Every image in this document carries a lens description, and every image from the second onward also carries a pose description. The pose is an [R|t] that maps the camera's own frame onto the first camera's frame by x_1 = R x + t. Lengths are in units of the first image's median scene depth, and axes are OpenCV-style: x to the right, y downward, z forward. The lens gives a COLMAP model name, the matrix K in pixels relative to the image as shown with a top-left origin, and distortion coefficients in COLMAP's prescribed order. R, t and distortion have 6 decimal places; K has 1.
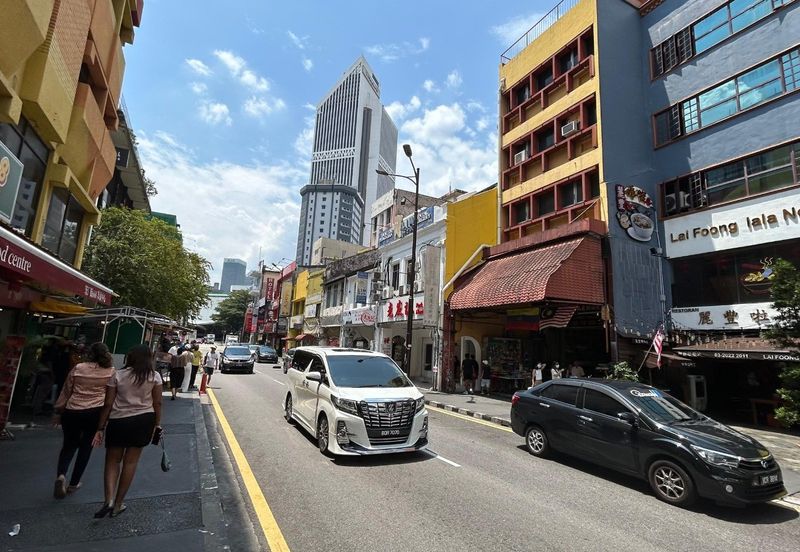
lens RADIAL K [[397.2, 0, 400.5], [0, 397.2, 278.5], [0, 0, 1]] dist [-0.001959, 0.002435]
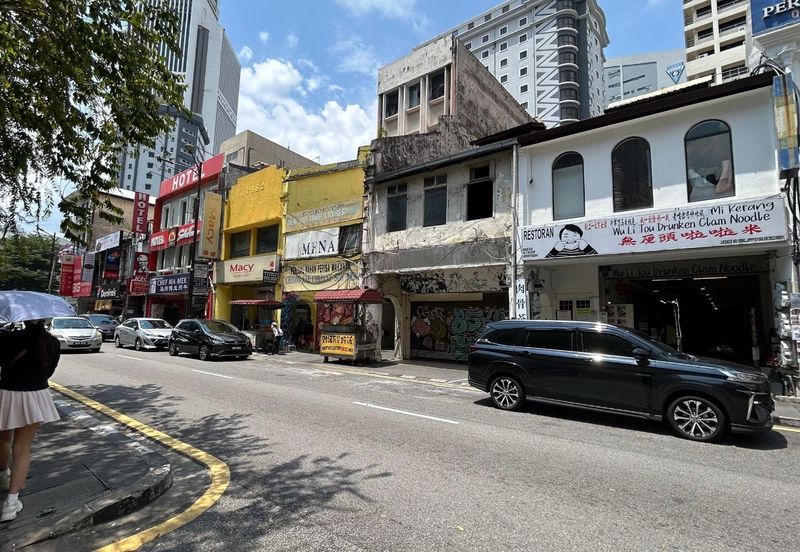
lens RADIAL K [[332.2, 0, 400.0], [0, 332.2, 276.0], [0, 0, 1]] dist [-0.000528, 0.000086]
pose [[0.870857, -0.024004, 0.490950, -0.244346], [-0.024541, 0.995438, 0.092200, 0.059797], [-0.490923, -0.092341, 0.866295, 0.440269]]
